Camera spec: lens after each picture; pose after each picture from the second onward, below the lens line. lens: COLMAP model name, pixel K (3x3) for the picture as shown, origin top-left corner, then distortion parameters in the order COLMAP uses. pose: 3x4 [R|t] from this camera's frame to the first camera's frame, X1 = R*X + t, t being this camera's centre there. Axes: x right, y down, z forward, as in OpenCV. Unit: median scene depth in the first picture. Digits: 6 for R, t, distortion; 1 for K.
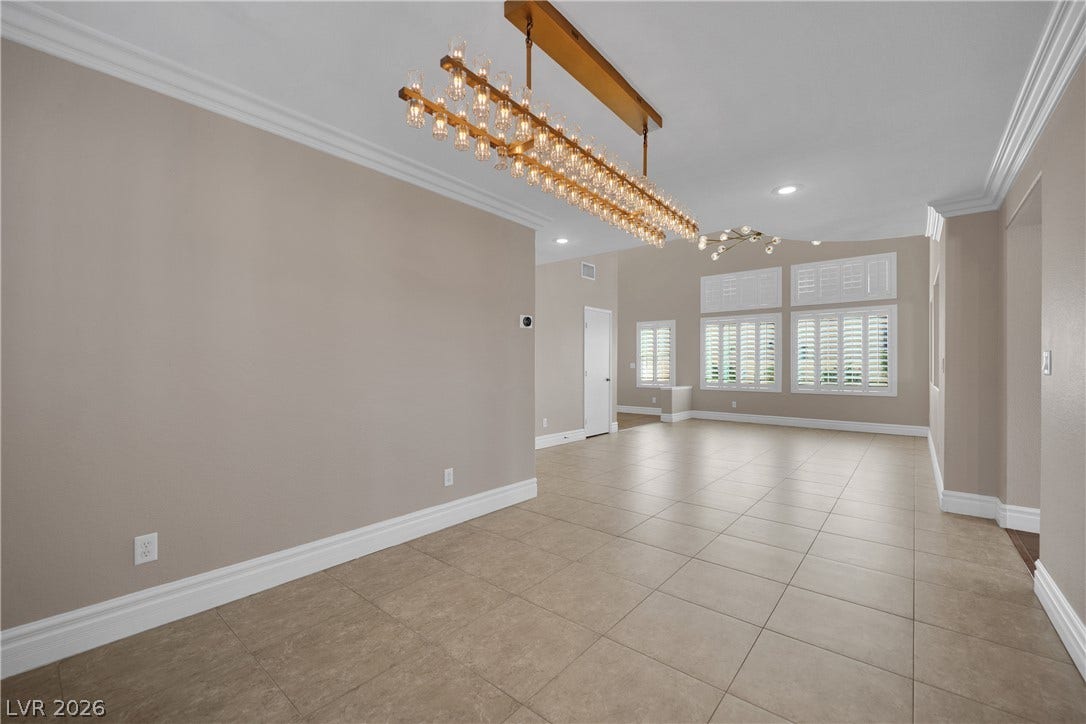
lens RADIAL K [[442.8, 0, 535.3], [0, 442.8, 366.6], [0, 0, 1]] dist [-0.003270, -0.001389]
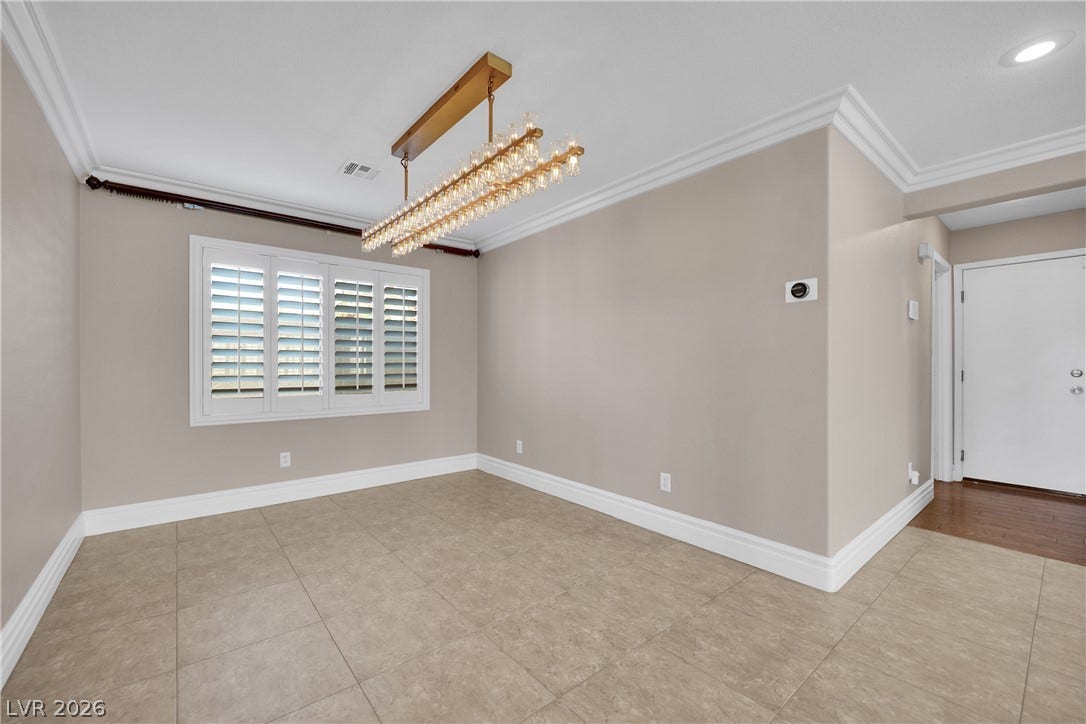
lens RADIAL K [[442.8, 0, 541.1], [0, 442.8, 363.7], [0, 0, 1]] dist [-0.003270, -0.001389]
pose [[-0.183765, -0.003737, -0.982963, 0.887938], [0.000710, 0.999992, -0.003934, 0.002751], [0.982970, -0.001421, -0.183761, 1.046021]]
